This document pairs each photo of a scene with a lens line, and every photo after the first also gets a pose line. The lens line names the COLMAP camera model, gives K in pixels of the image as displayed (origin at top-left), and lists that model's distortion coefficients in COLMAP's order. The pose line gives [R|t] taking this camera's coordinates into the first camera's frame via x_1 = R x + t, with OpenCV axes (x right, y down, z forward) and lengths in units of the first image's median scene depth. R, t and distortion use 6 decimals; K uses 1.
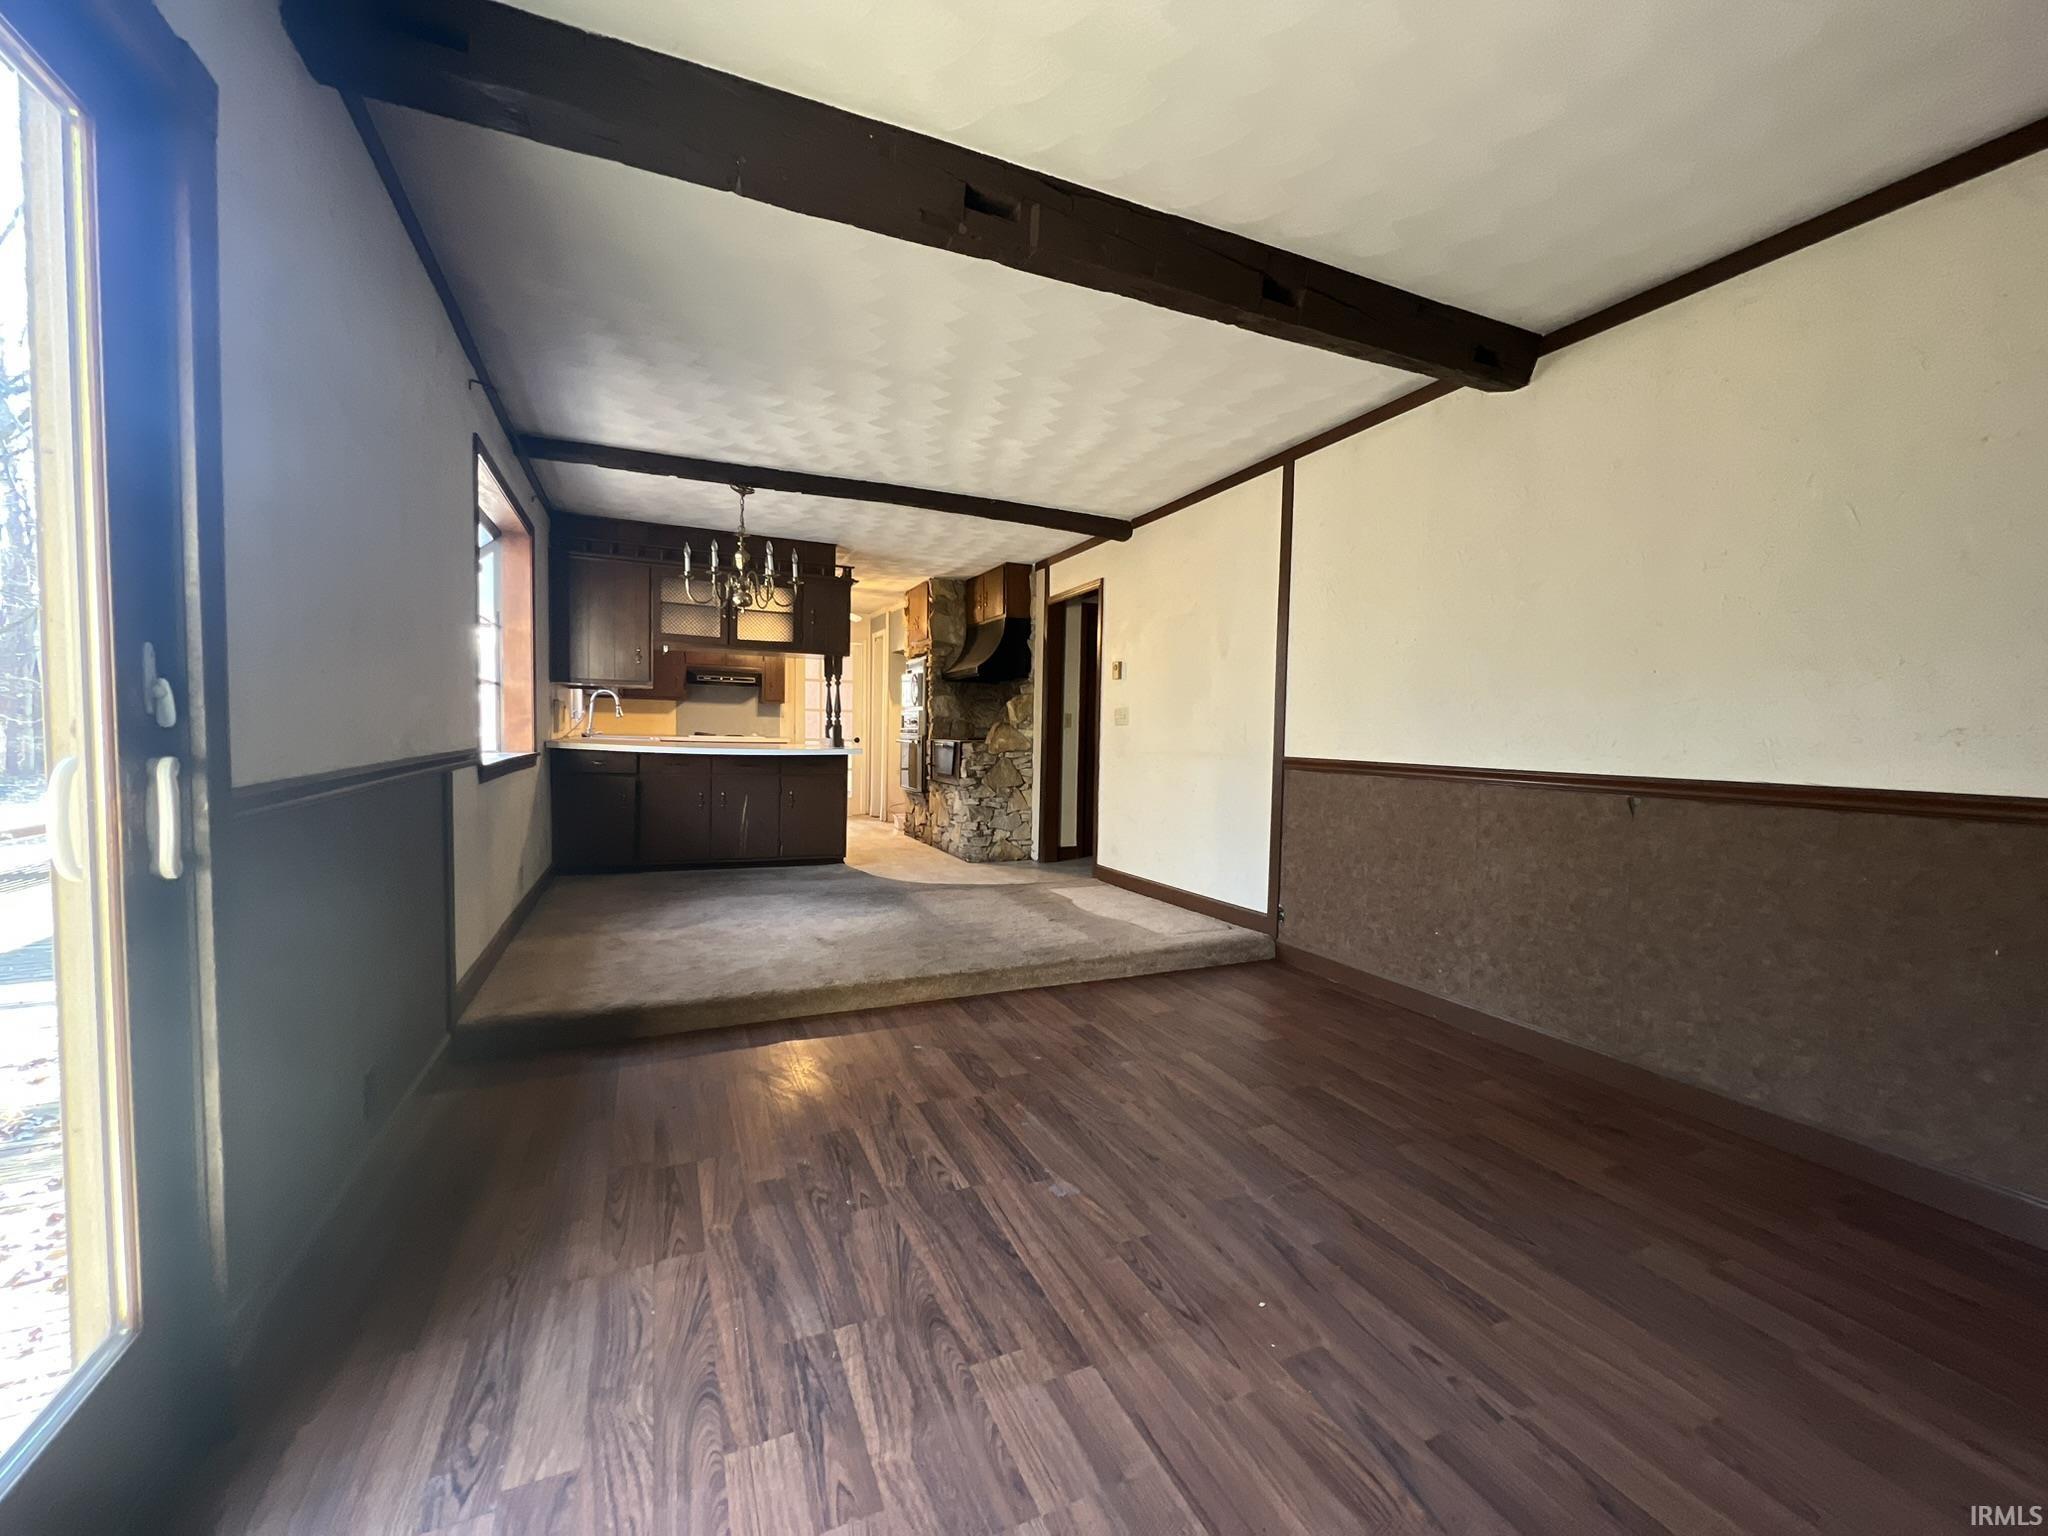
lens RADIAL K [[815.7, 0, 1017.1], [0, 815.7, 771.5], [0, 0, 1]] dist [0.000699, 0.000519]
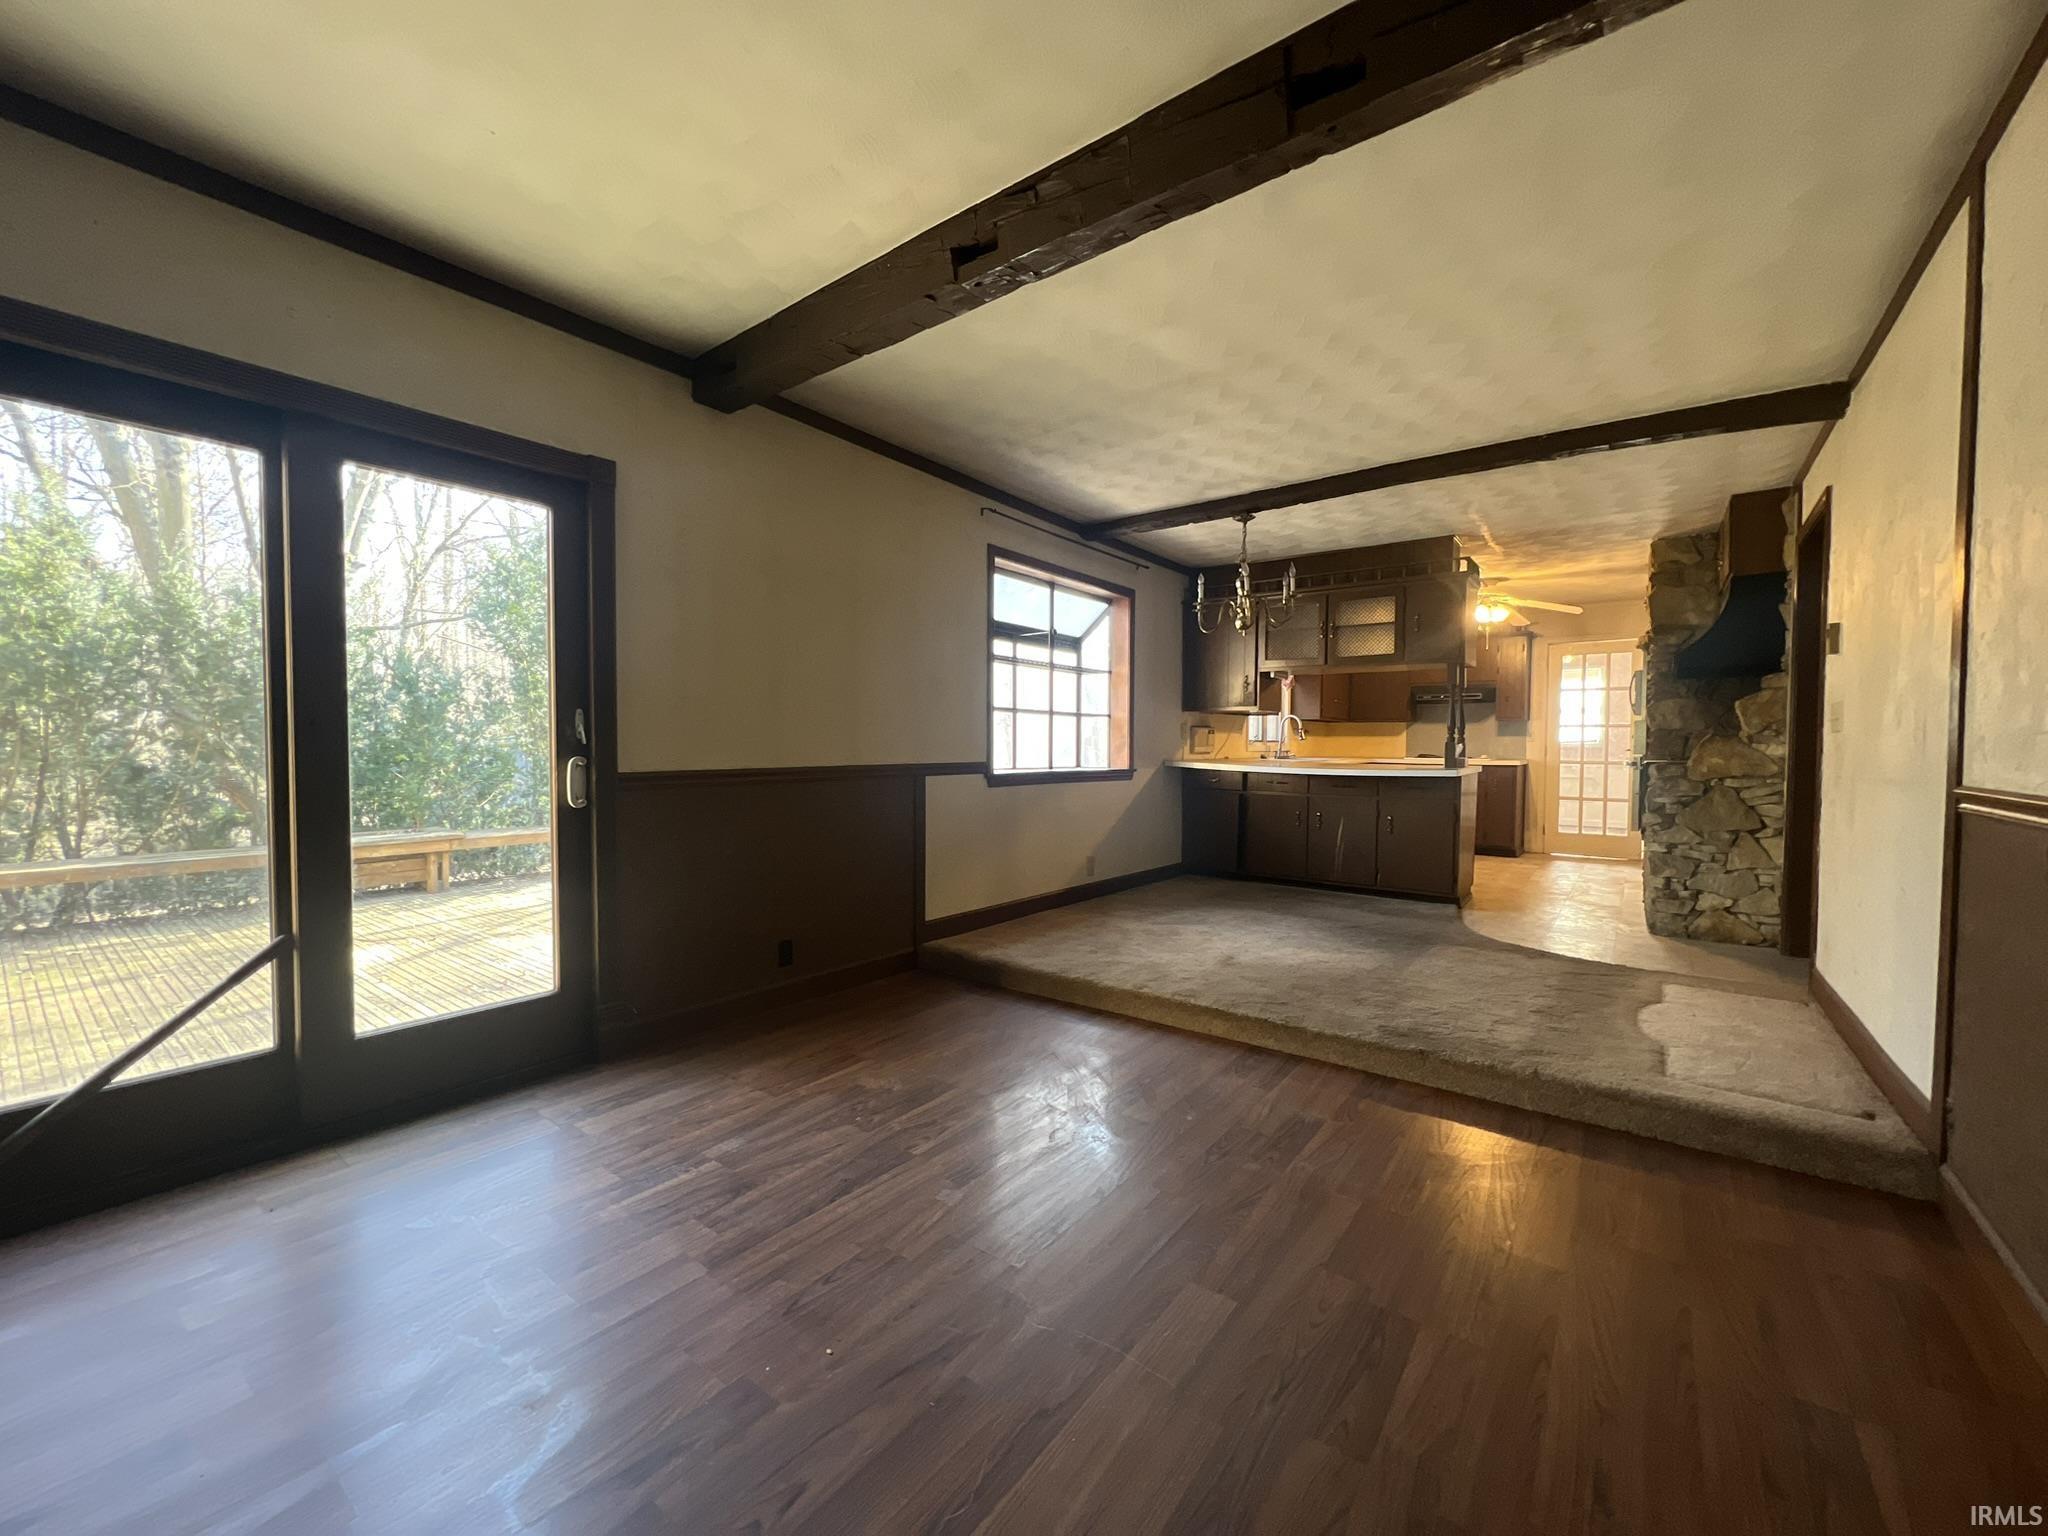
lens RADIAL K [[815.7, 0, 1023.8], [0, 815.7, 768.7], [0, 0, 1]] dist [0.000699, 0.000519]
pose [[0.478747, 0.006178, -0.877931, 0.525591], [-0.038899, 0.999143, -0.014181, 0.000274], [0.877090, 0.040940, 0.478577, 0.314408]]
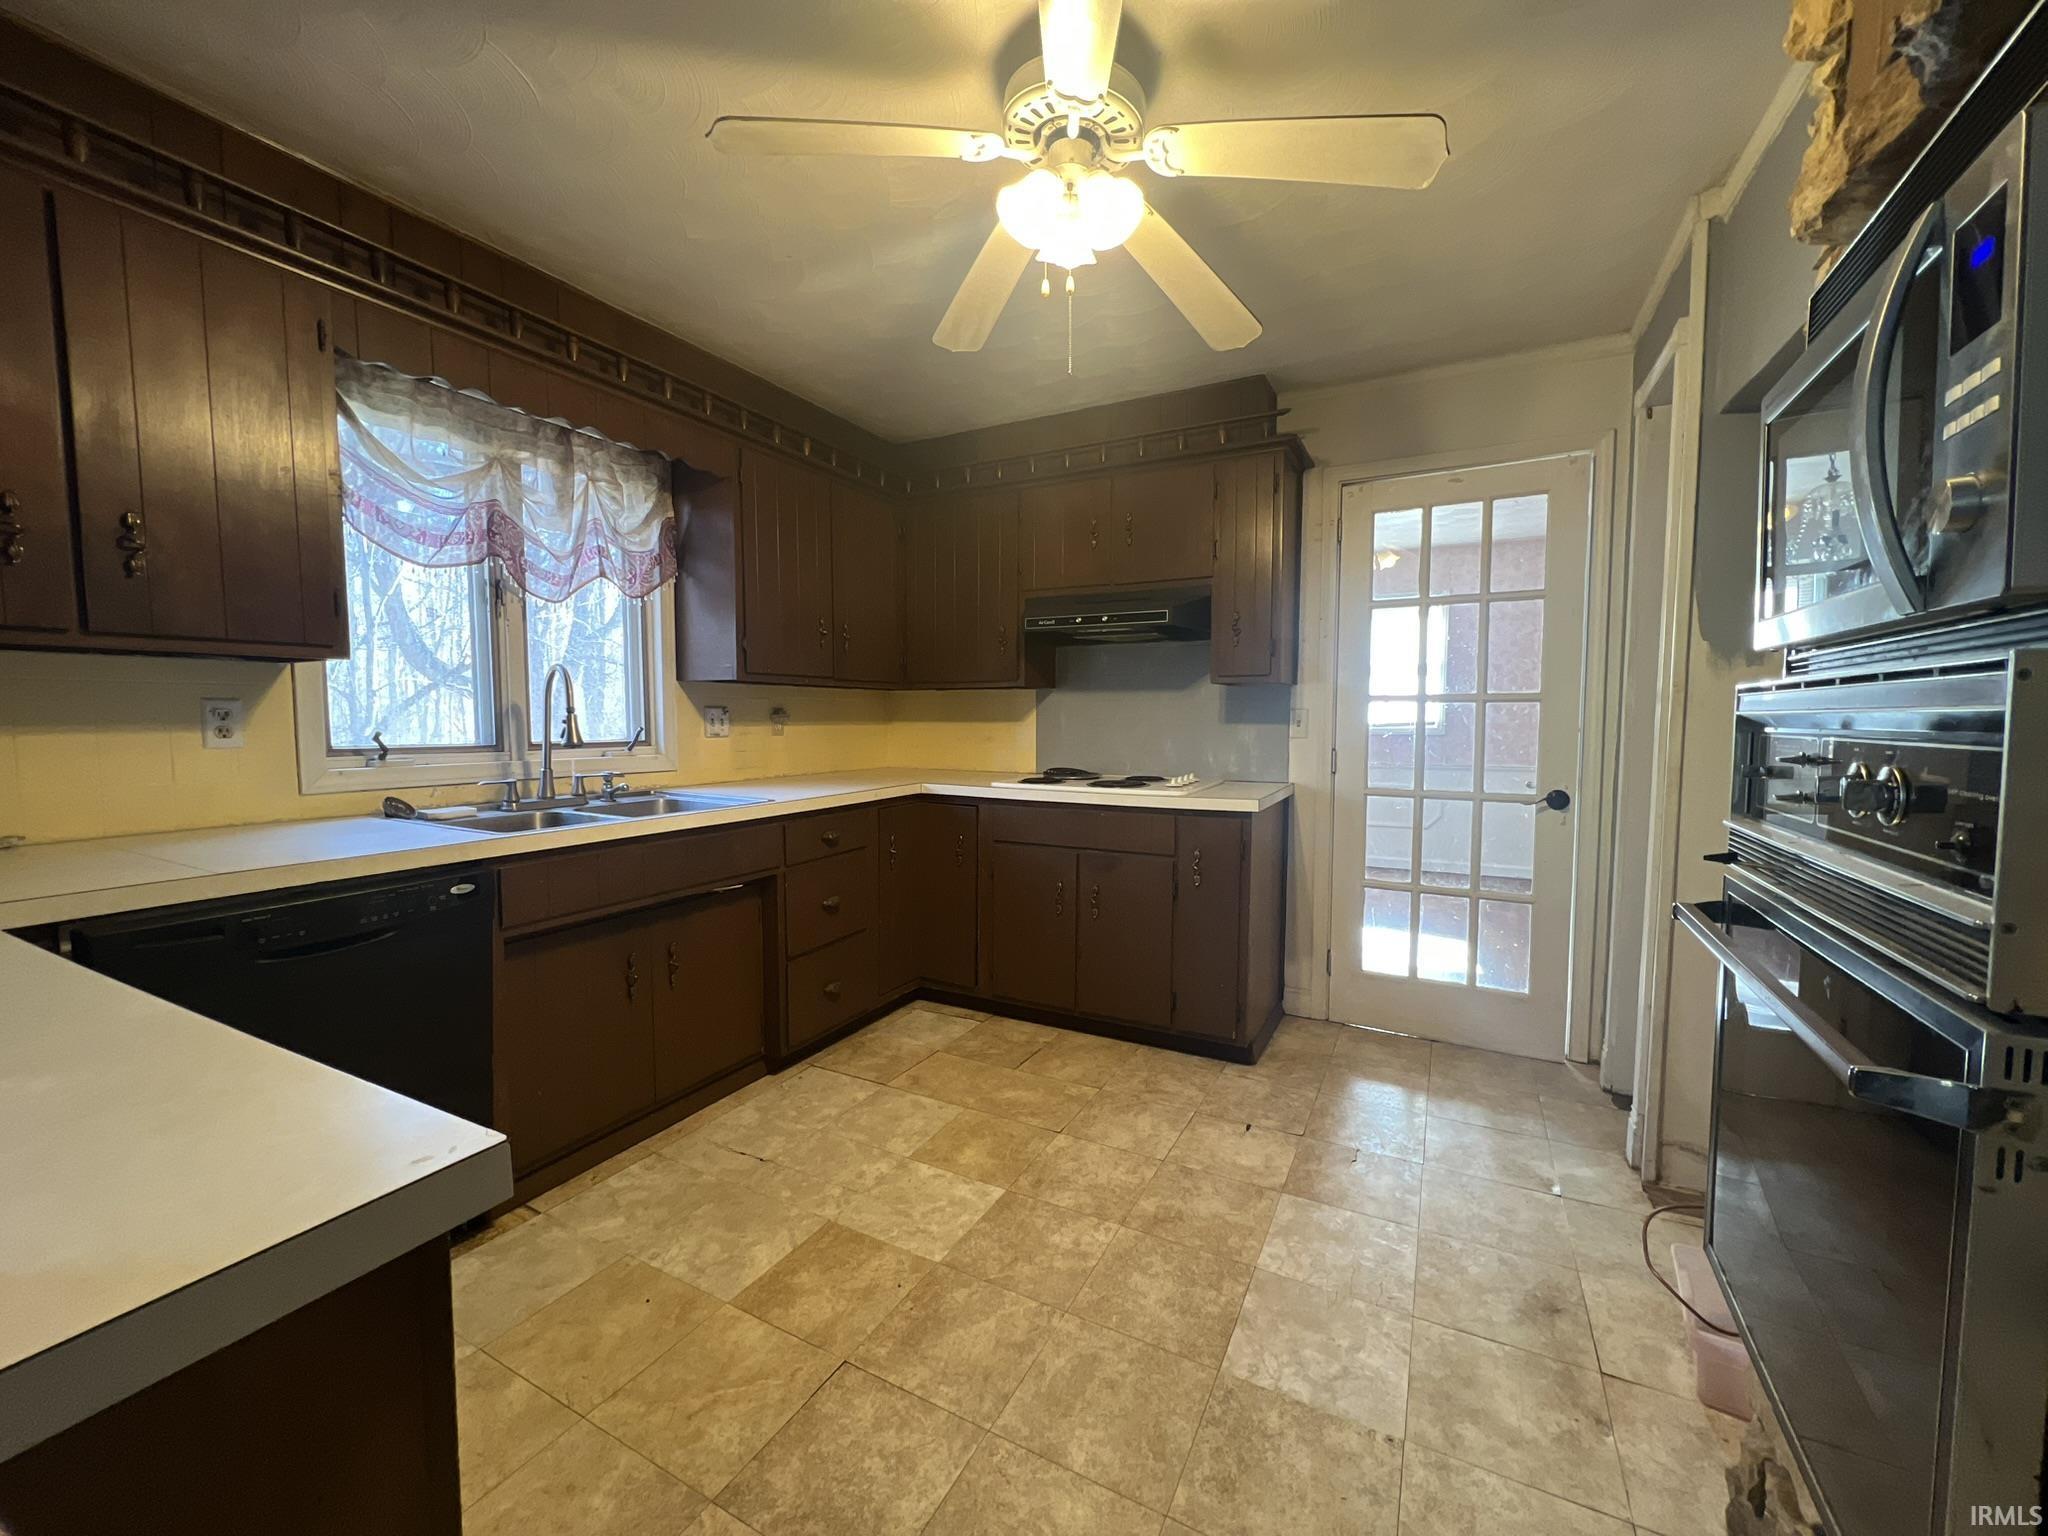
lens RADIAL K [[815.7, 0, 1022.3], [0, 815.7, 768.5], [0, 0, 1]] dist [0.000699, 0.000519]
pose [[0.624646, 0.026235, -0.780467, -0.237573], [-0.029101, 0.999523, 0.010307, -0.121486], [0.780365, 0.016275, 0.625112, 1.750000]]
